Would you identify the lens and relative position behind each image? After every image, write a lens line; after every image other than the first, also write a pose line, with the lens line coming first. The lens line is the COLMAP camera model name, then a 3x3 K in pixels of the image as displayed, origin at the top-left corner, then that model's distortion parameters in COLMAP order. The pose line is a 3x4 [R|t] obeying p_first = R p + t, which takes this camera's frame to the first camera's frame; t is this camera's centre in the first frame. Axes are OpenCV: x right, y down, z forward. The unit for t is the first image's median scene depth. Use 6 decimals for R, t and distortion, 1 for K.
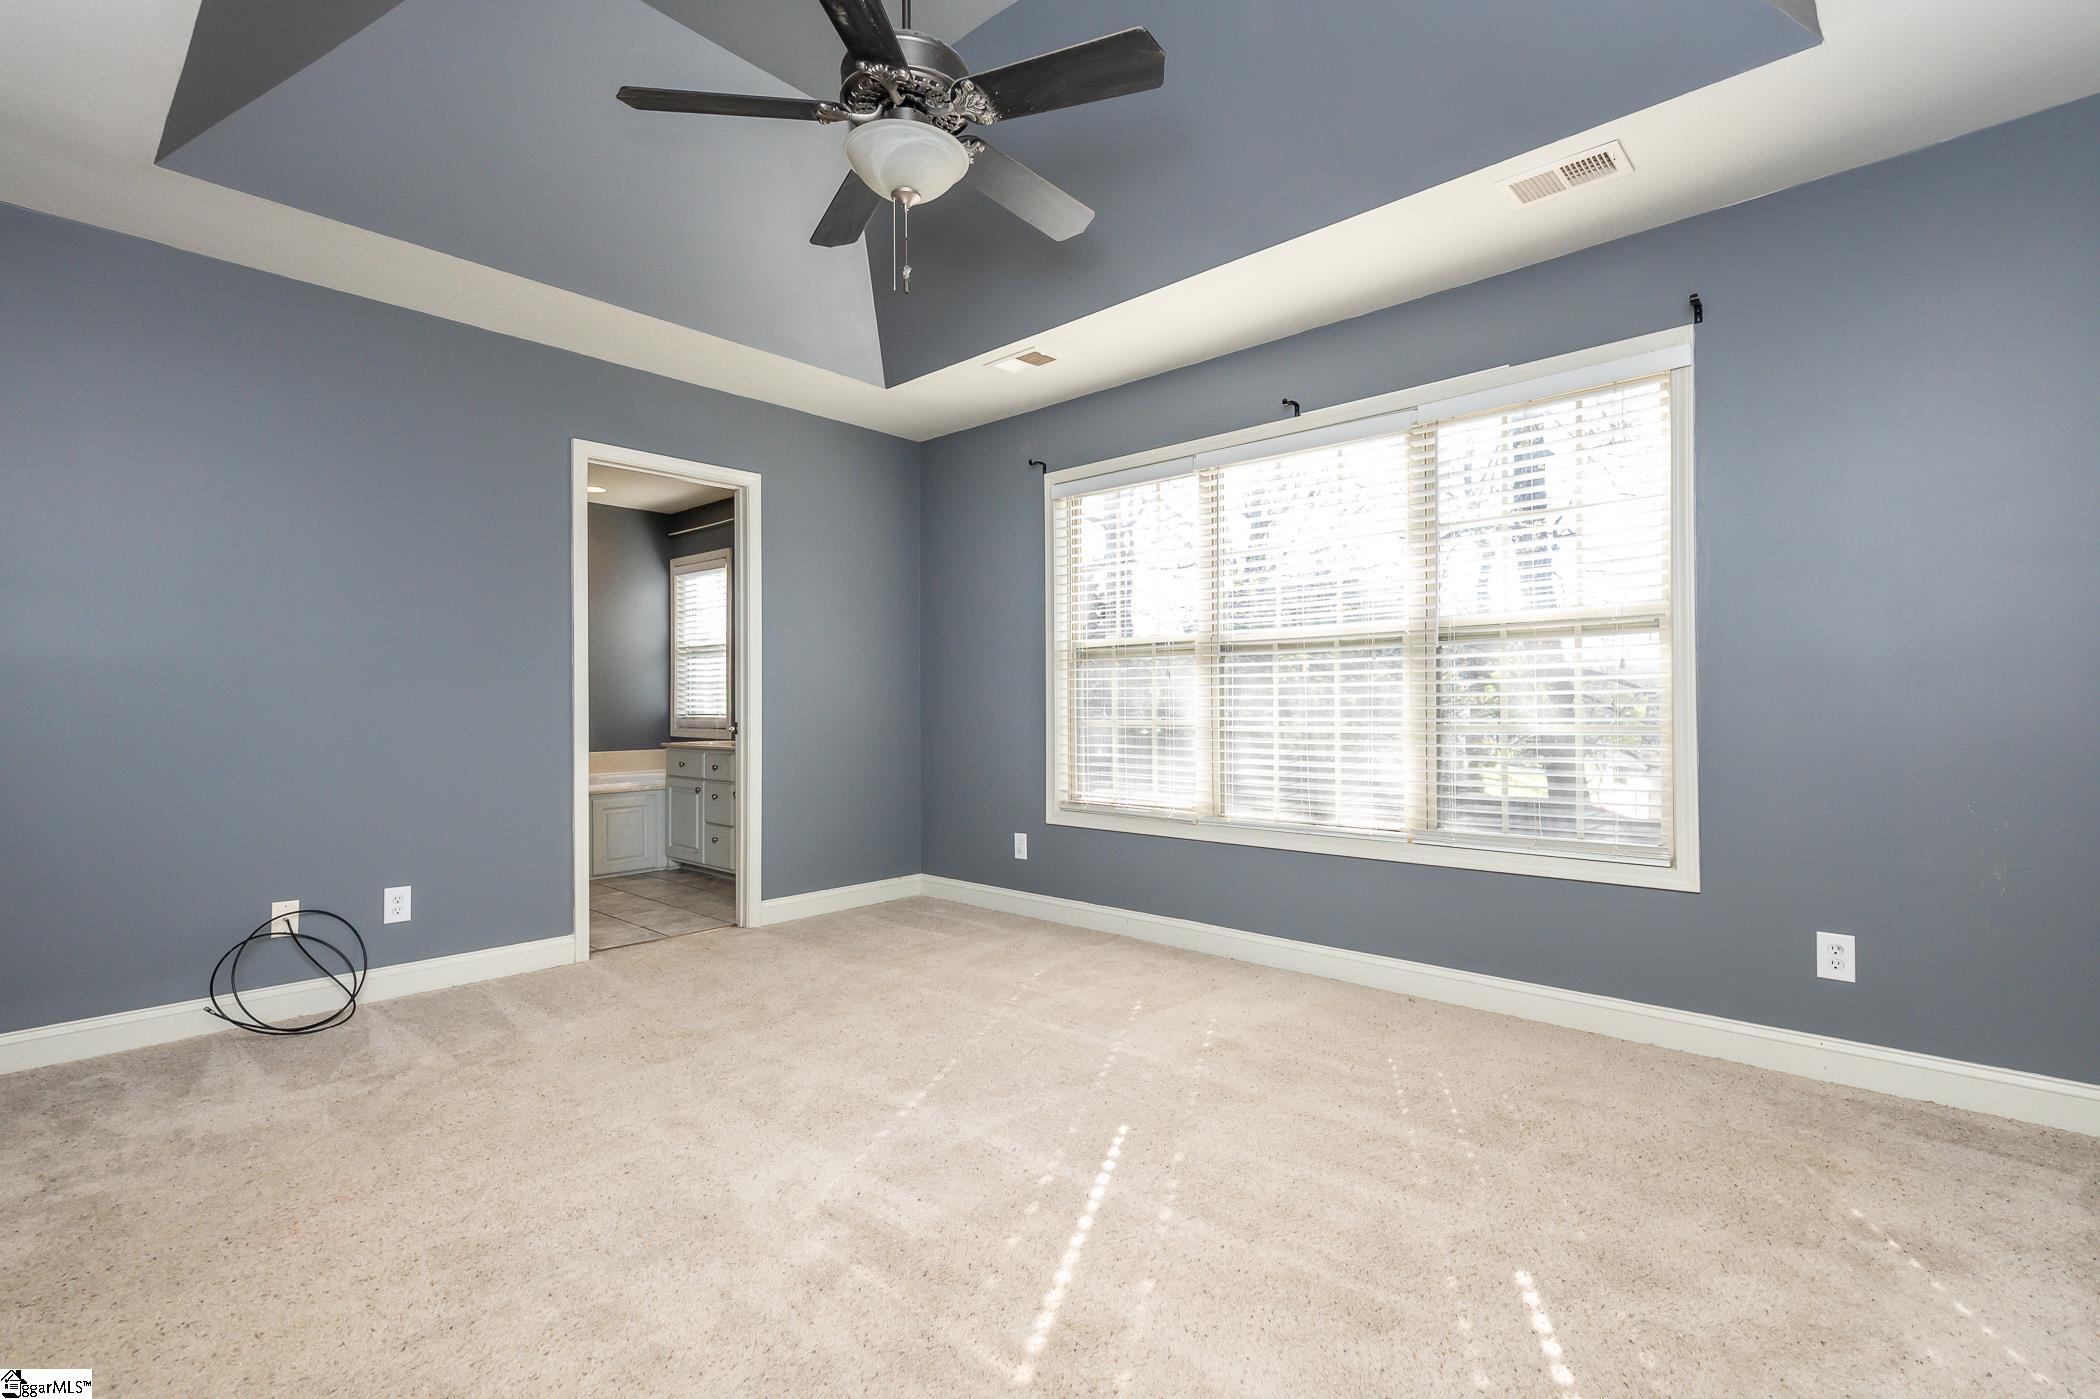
lens RADIAL K [[955.9, 0, 1028.3], [0, 955.9, 712.7], [0, 0, 1]] dist [0.014930, -0.001206]
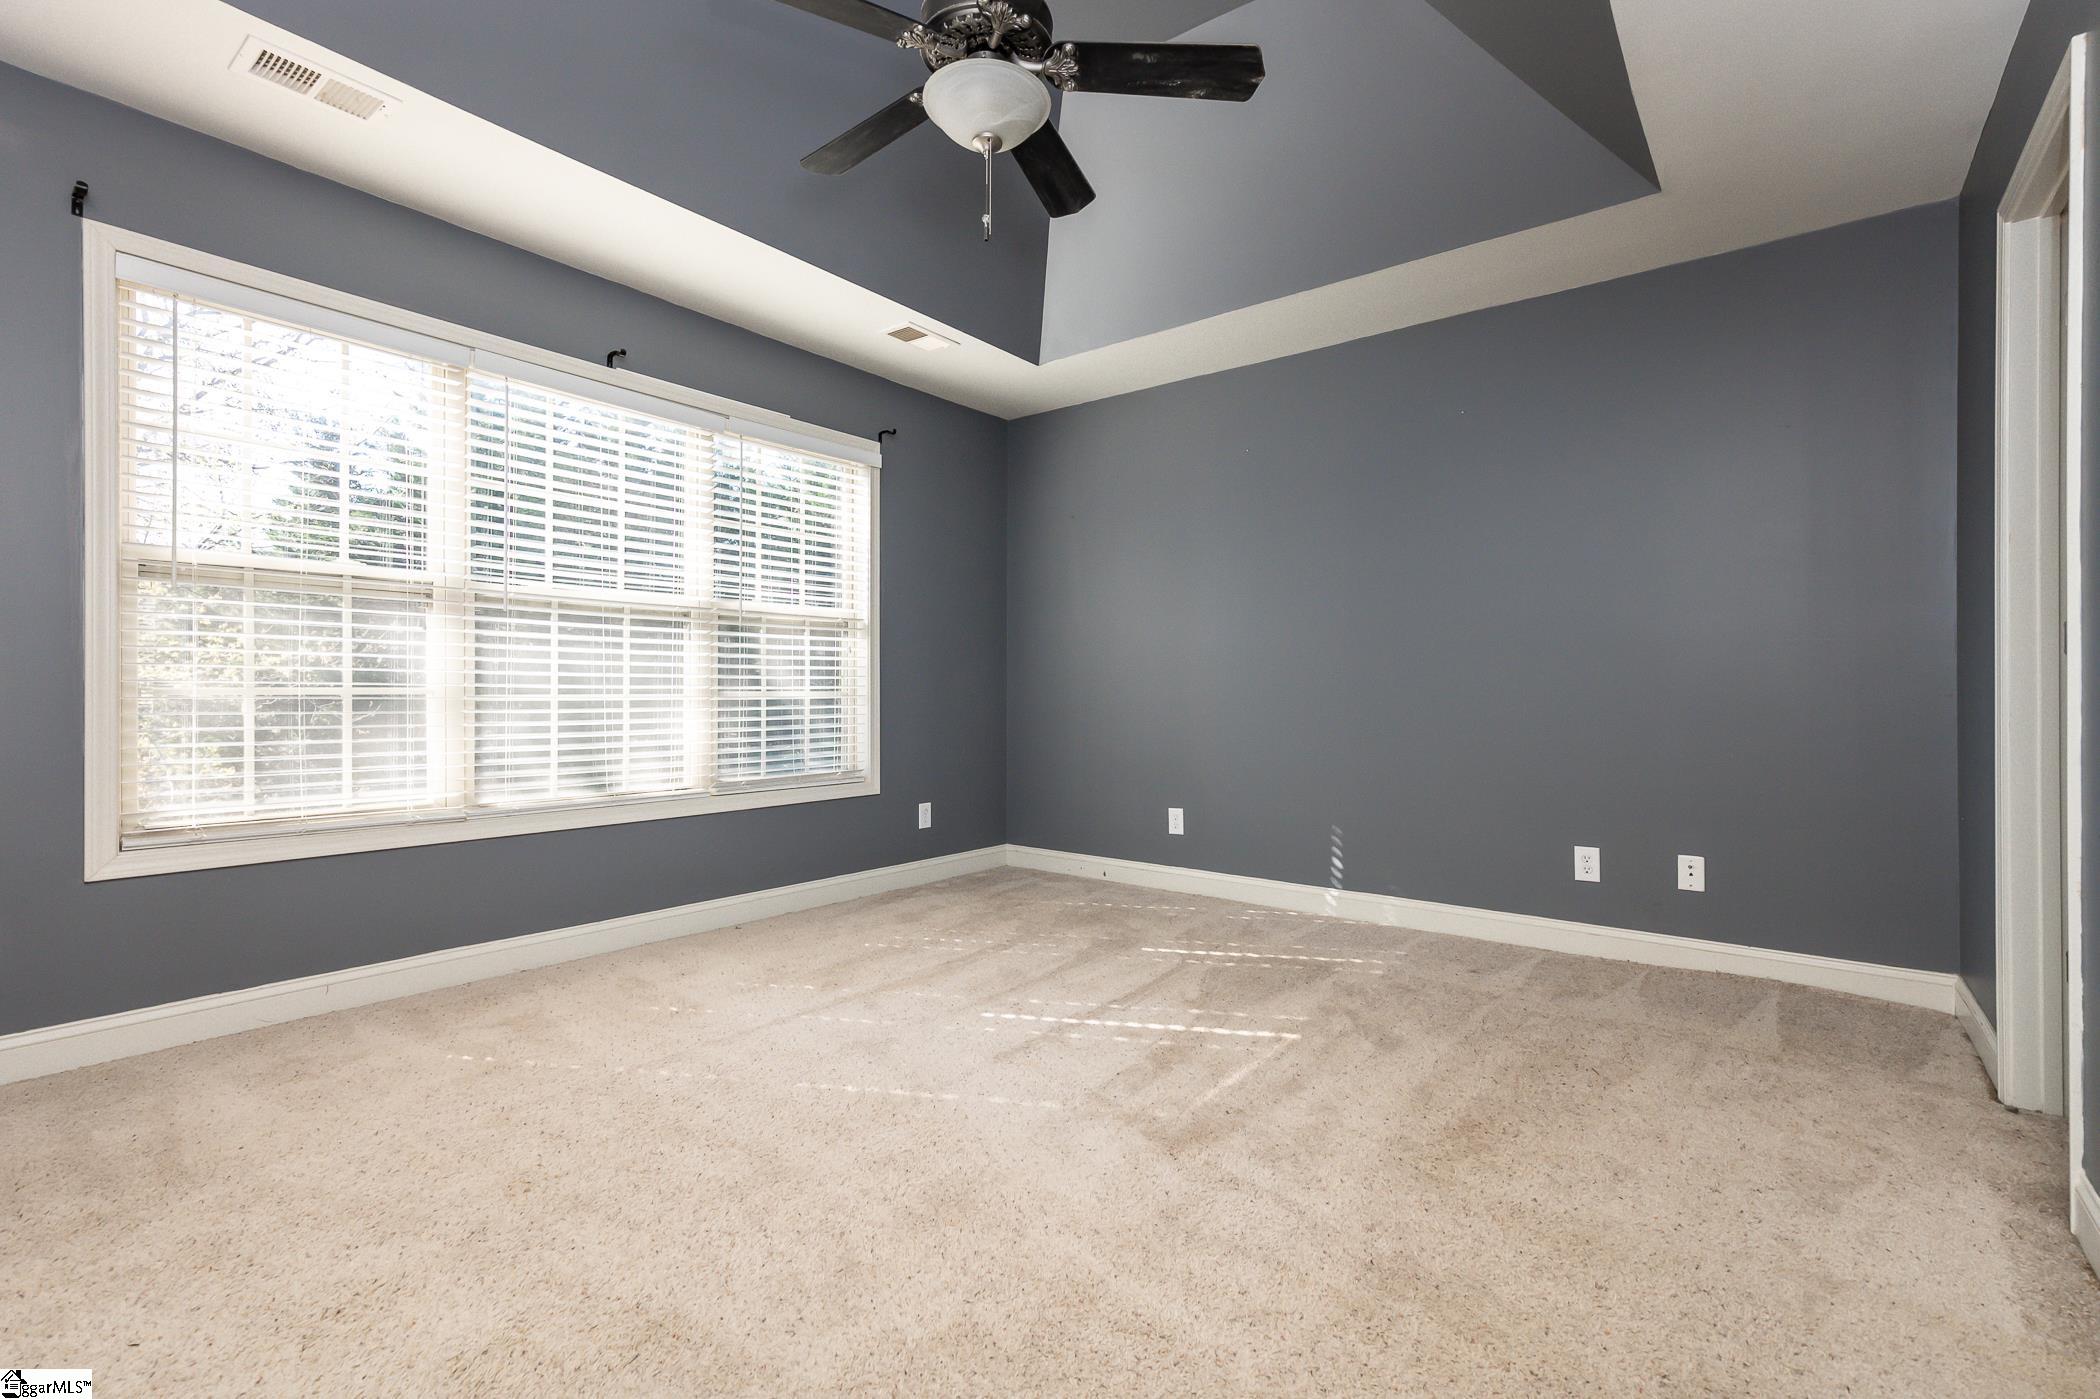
lens RADIAL K [[955.9, 0, 1046.3], [0, 955.9, 691.7], [0, 0, 1]] dist [0.014930, -0.001206]
pose [[-0.080137, -0.009117, 0.996742, -0.699495], [-0.016163, 0.999839, 0.007846, -0.003115], [-0.996653, -0.015481, -0.080272, 0.637159]]
